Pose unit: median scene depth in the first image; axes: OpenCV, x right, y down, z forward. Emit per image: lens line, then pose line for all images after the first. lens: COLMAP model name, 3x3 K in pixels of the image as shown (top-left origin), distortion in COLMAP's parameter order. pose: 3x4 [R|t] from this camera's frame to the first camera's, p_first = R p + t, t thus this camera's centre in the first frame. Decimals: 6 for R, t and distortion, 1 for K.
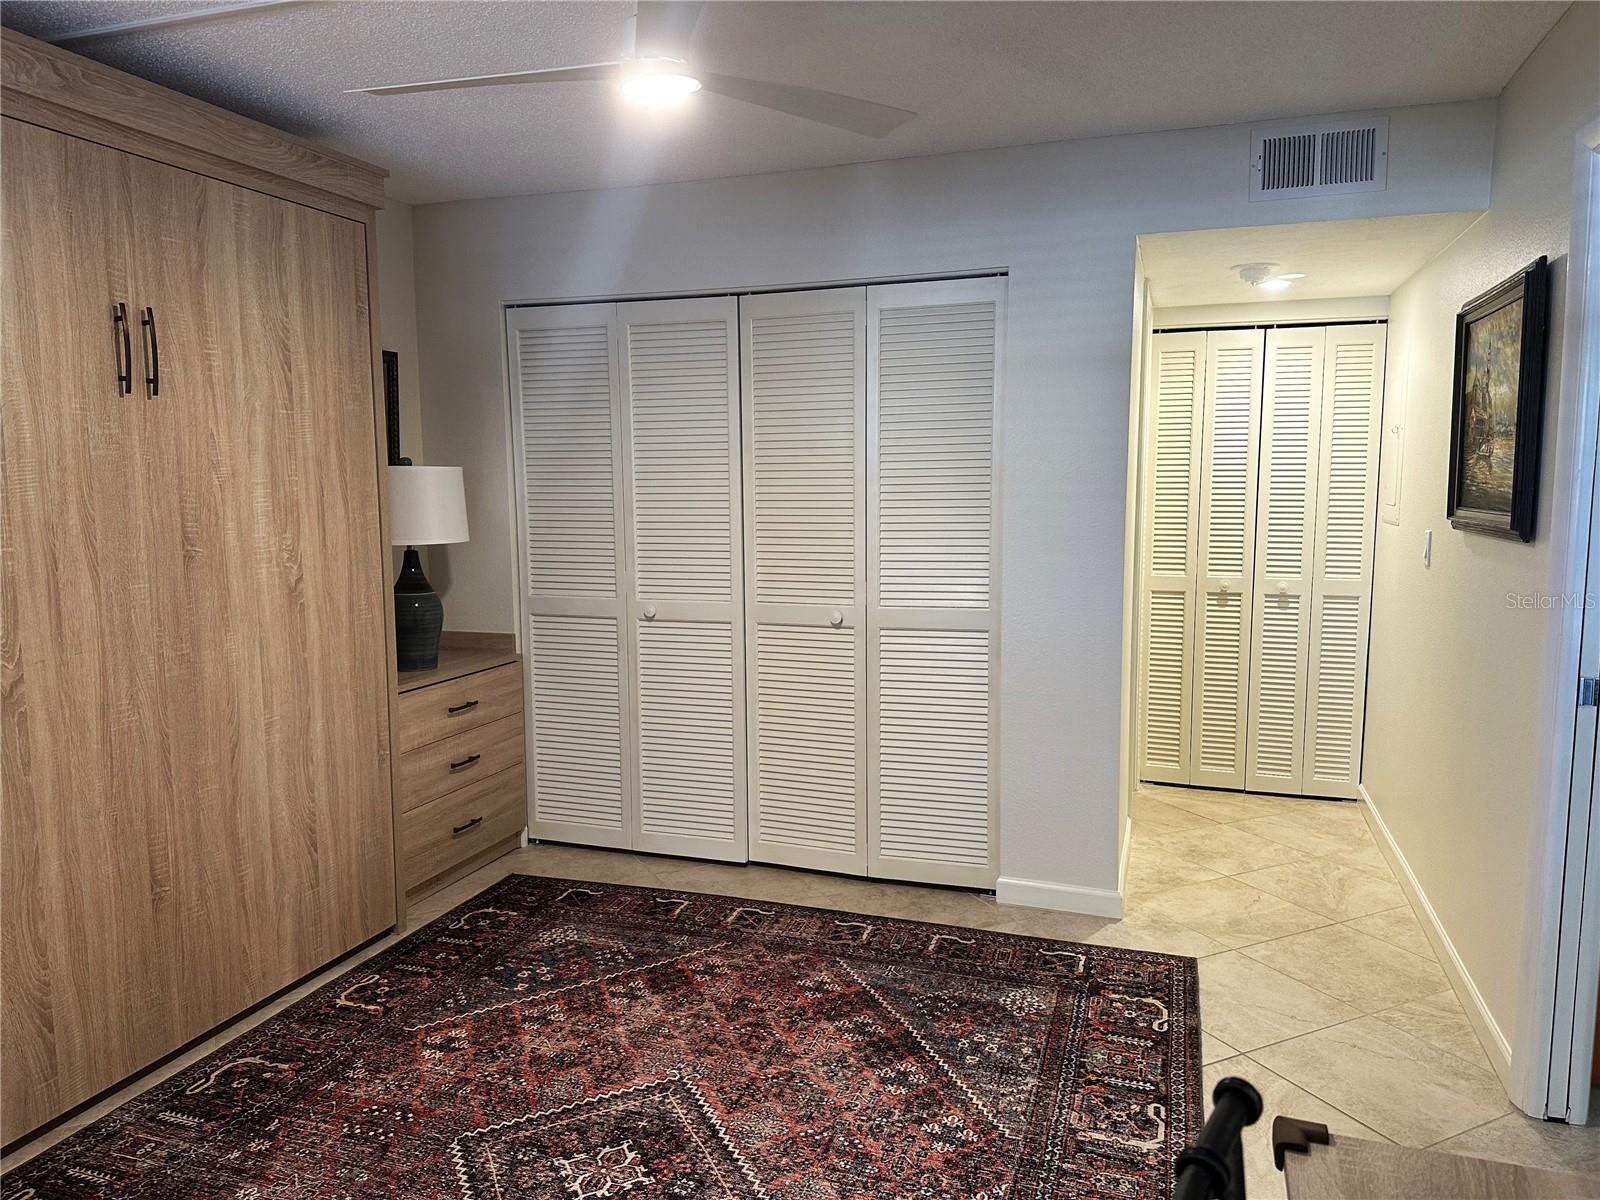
lens RADIAL K [[1121.8, 0, 800.0], [0, 1121.8, 600.0], [0, 0, 1]] dist [0.099206, -0.110208]
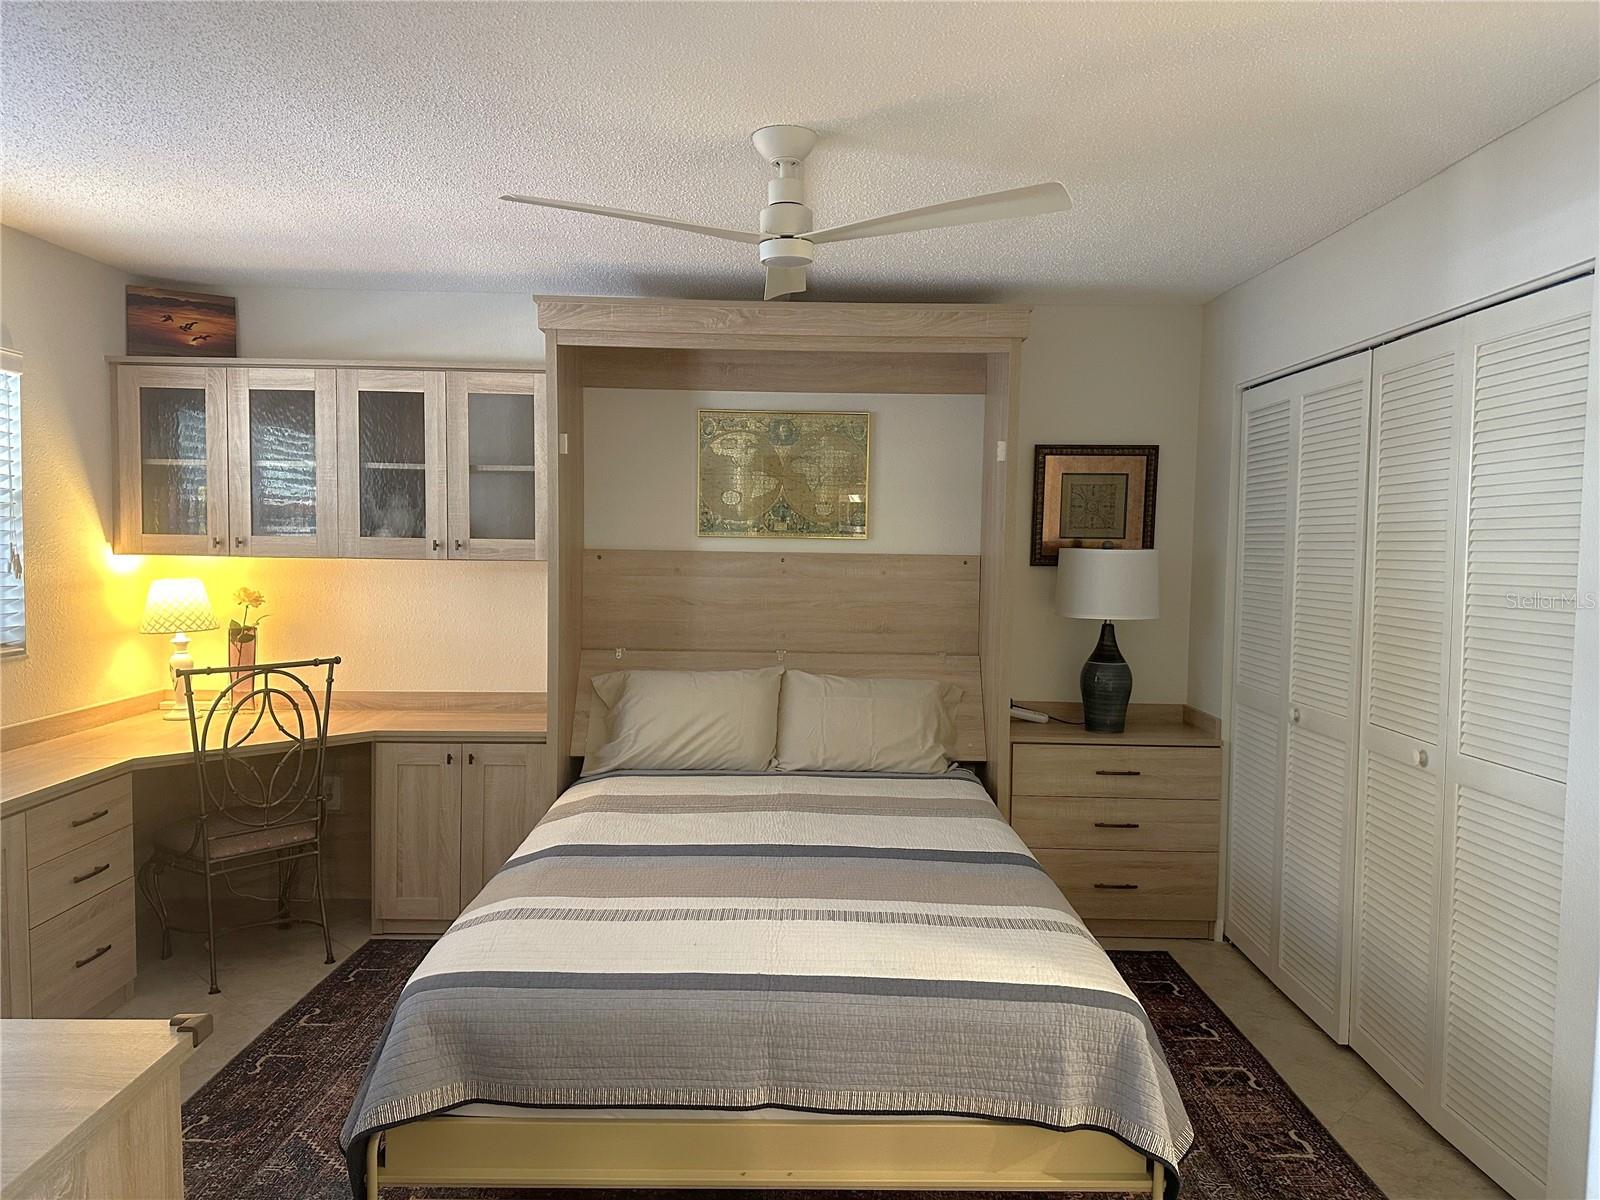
lens RADIAL K [[1105.9, 0, 798.0], [0, 1105.9, 620.8], [0, 0, 1]] dist [0.137970, -0.105598]
pose [[0.343573, 0.071507, -0.936399, 0.750859], [-0.119412, 0.992330, 0.031965, -0.060015], [0.931503, 0.100835, 0.349477, 0.434798]]
